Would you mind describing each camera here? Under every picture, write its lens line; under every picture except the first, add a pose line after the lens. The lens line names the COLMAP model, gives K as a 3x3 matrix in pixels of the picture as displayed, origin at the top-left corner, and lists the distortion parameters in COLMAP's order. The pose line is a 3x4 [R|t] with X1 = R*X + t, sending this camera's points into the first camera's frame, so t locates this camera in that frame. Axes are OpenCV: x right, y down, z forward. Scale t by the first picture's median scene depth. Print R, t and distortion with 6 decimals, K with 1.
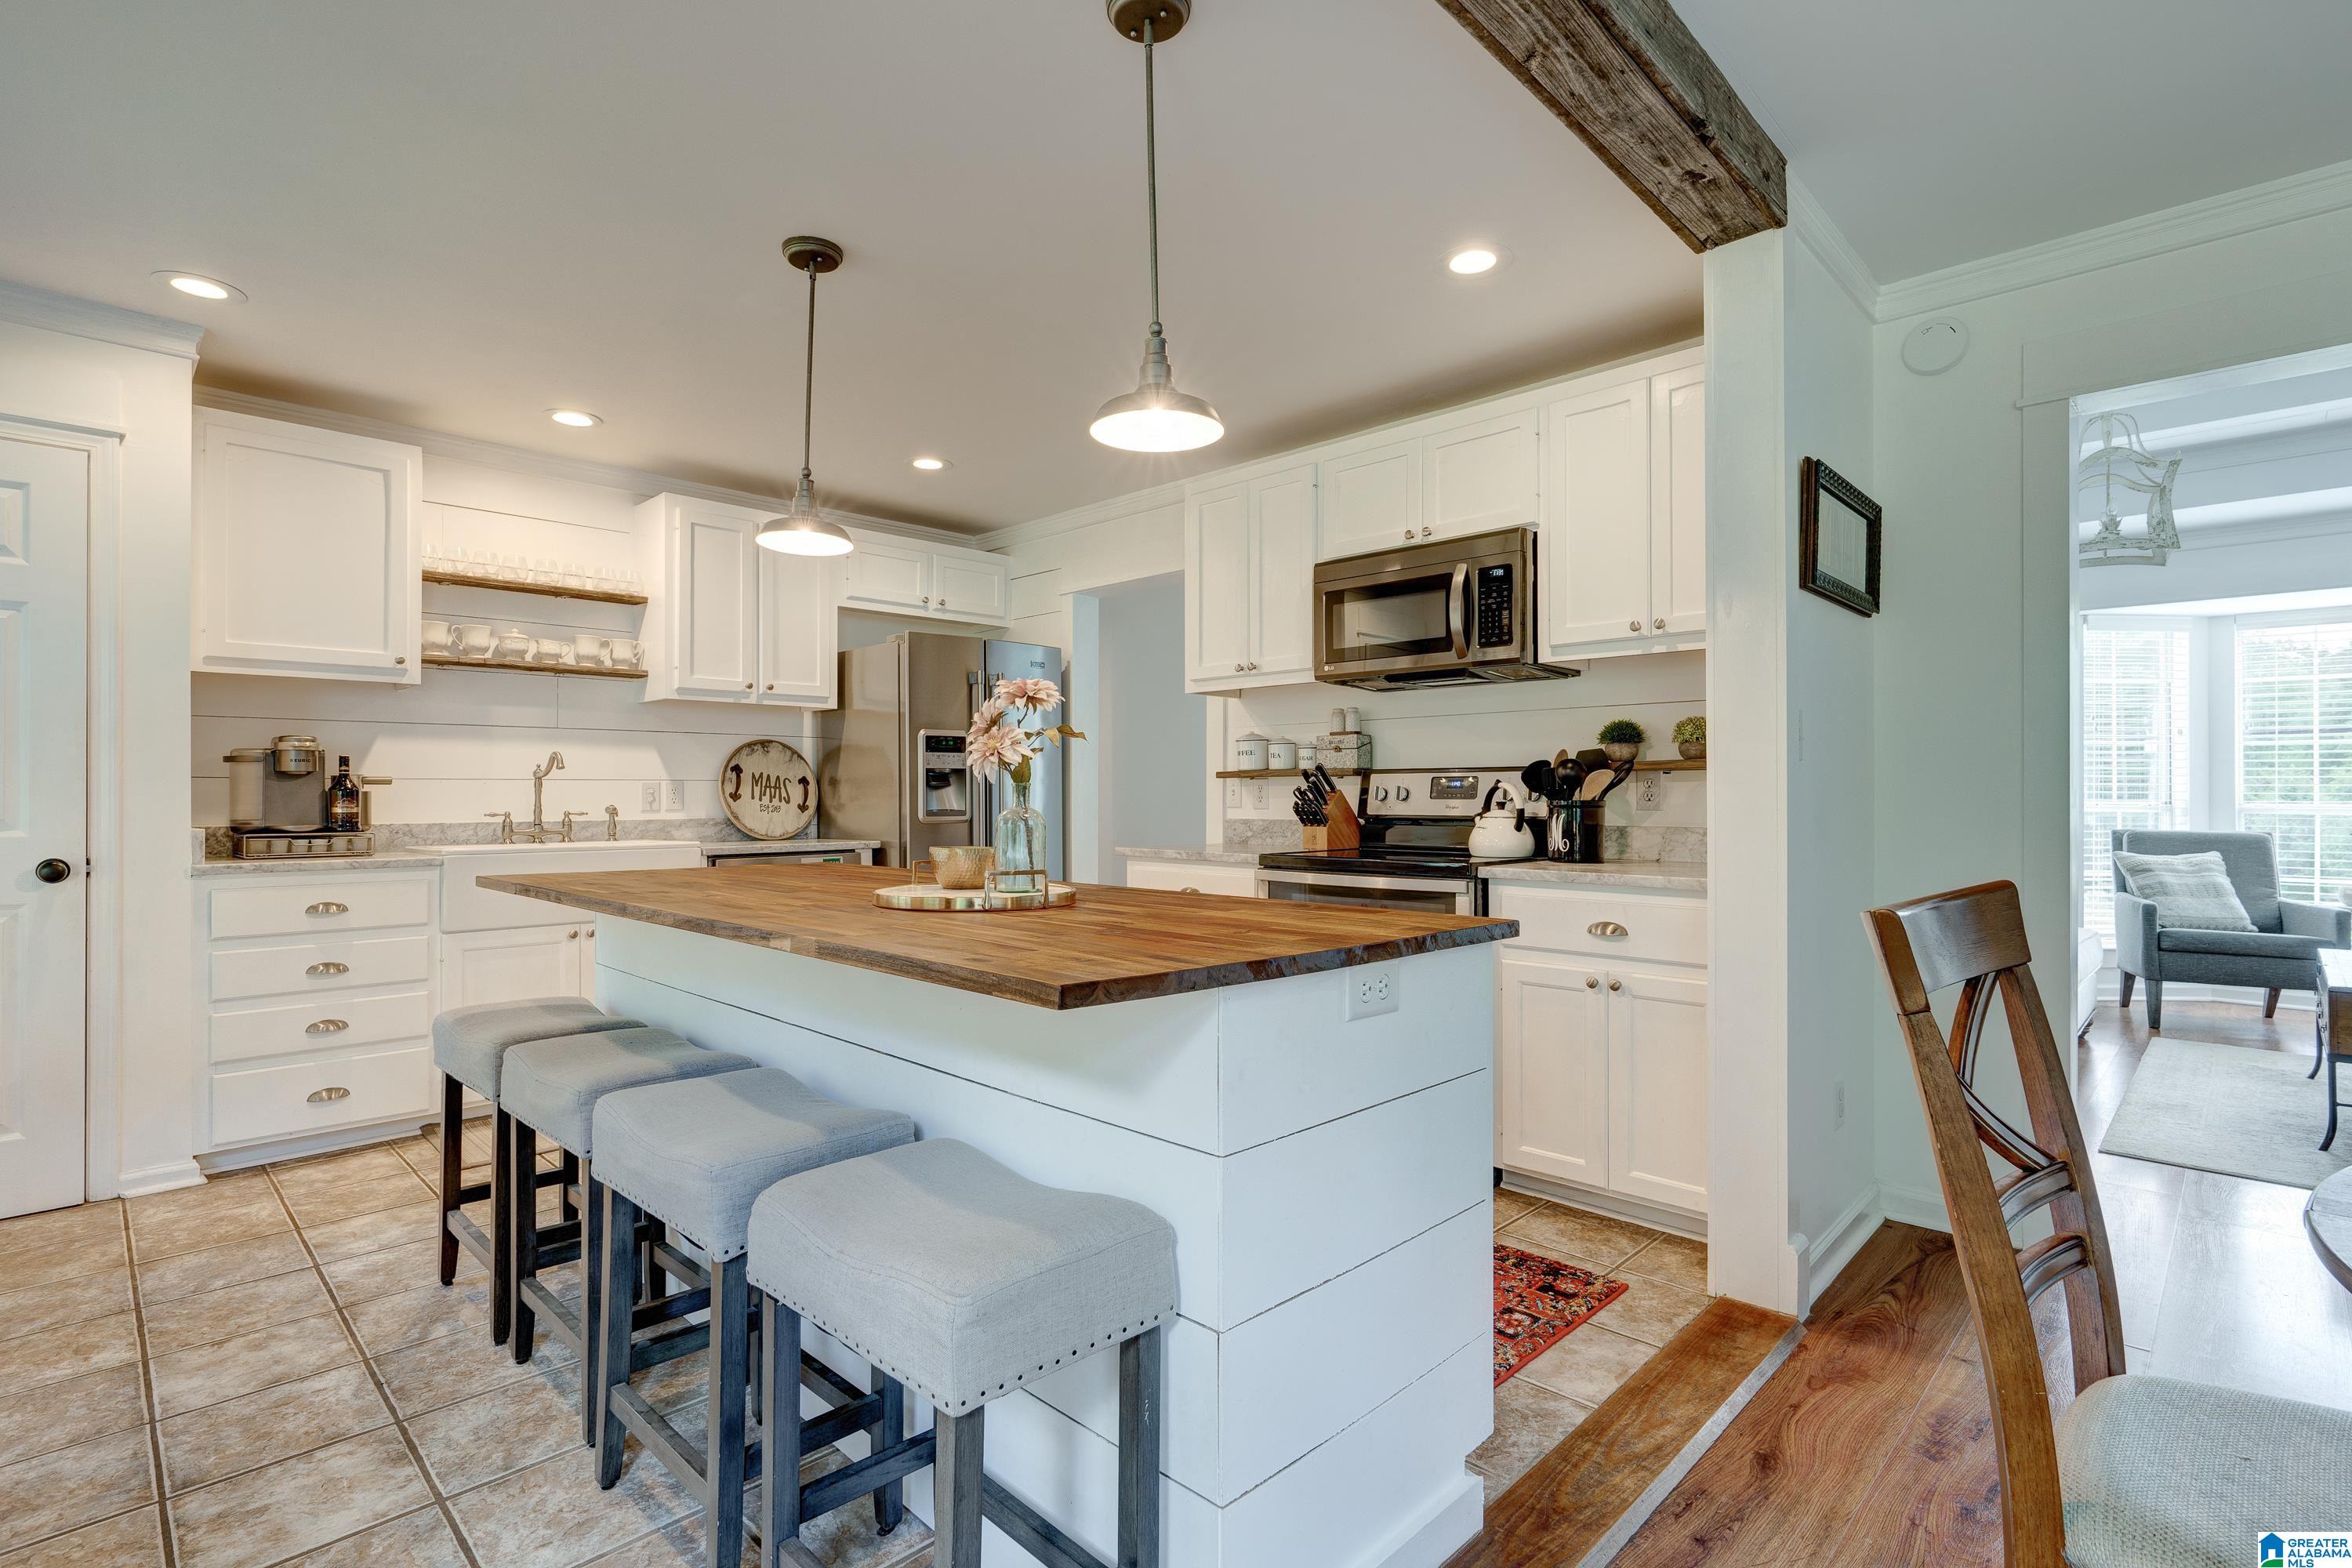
lens RADIAL K [[1133.7, 0, 1177.0], [0, 1133.7, 784.0], [0, 0, 1]] dist [-0.002670, -0.000527]
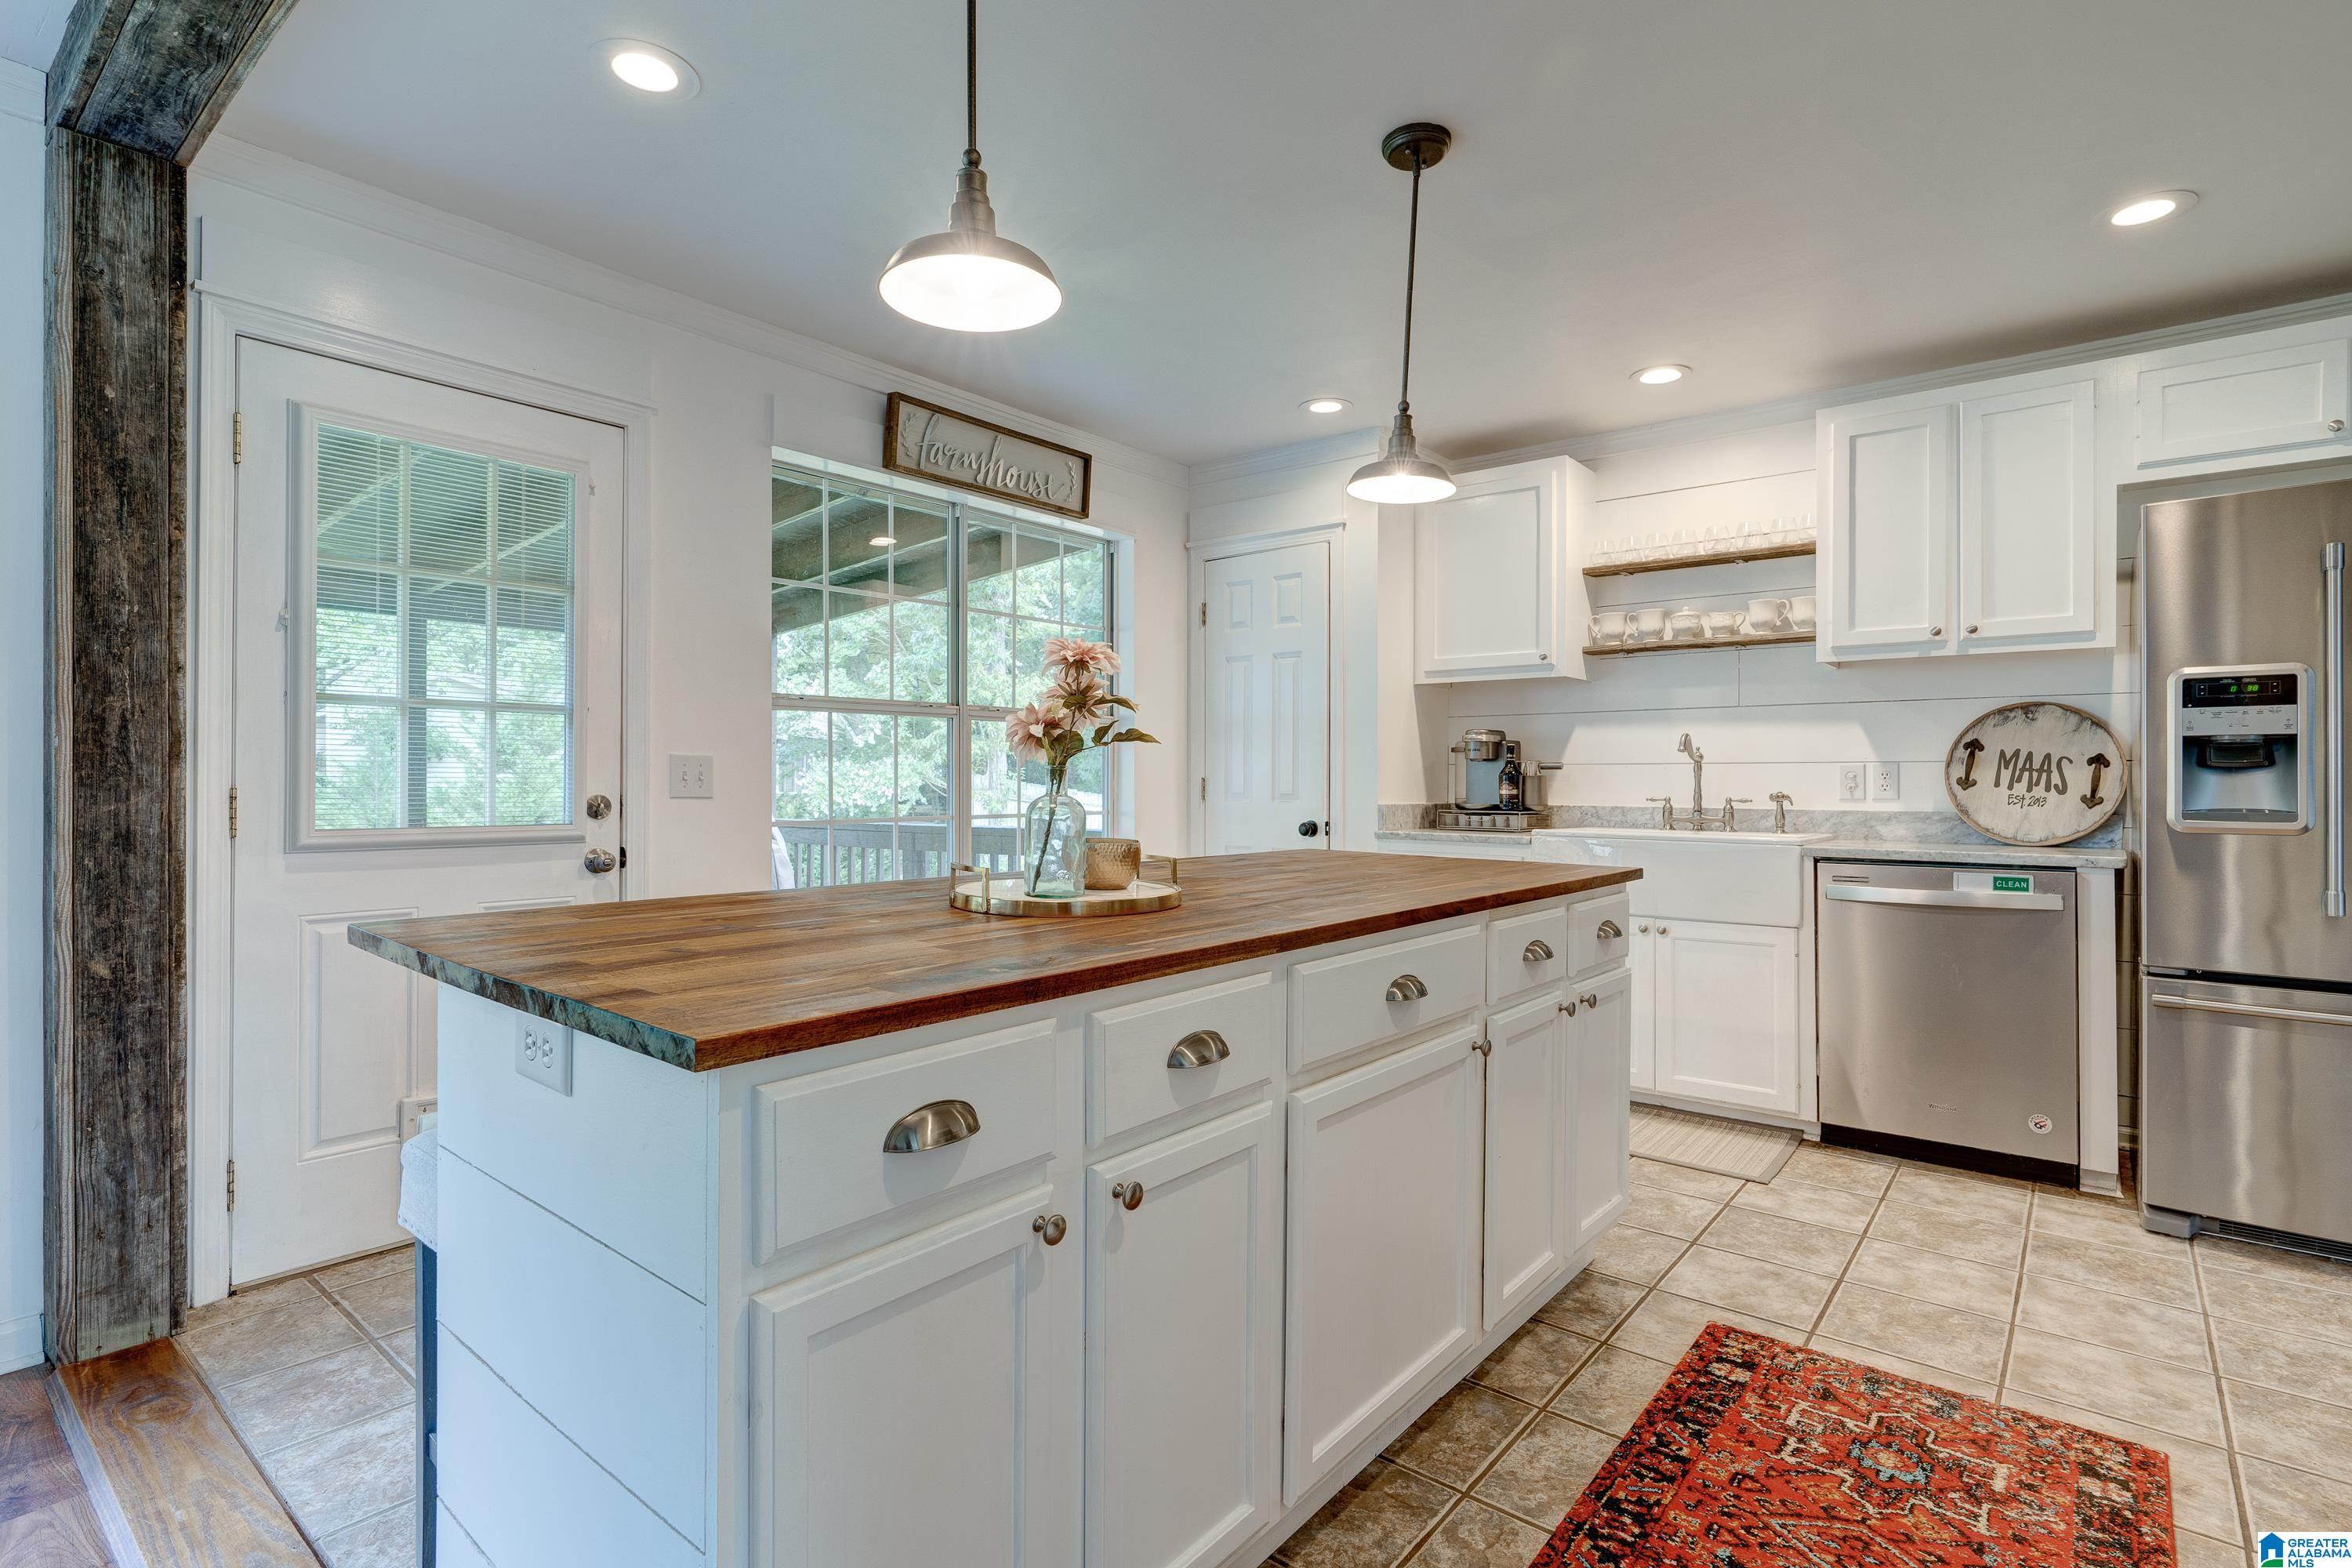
lens RADIAL K [[1133.7, 0, 1177.1], [0, 1133.7, 776.3], [0, 0, 1]] dist [-0.002670, -0.000527]
pose [[0.087249, 0.001416, -0.996186, 0.317251], [0.006431, 0.999977, 0.001985, 0.002068], [0.996166, -0.006580, 0.087238, 0.459947]]
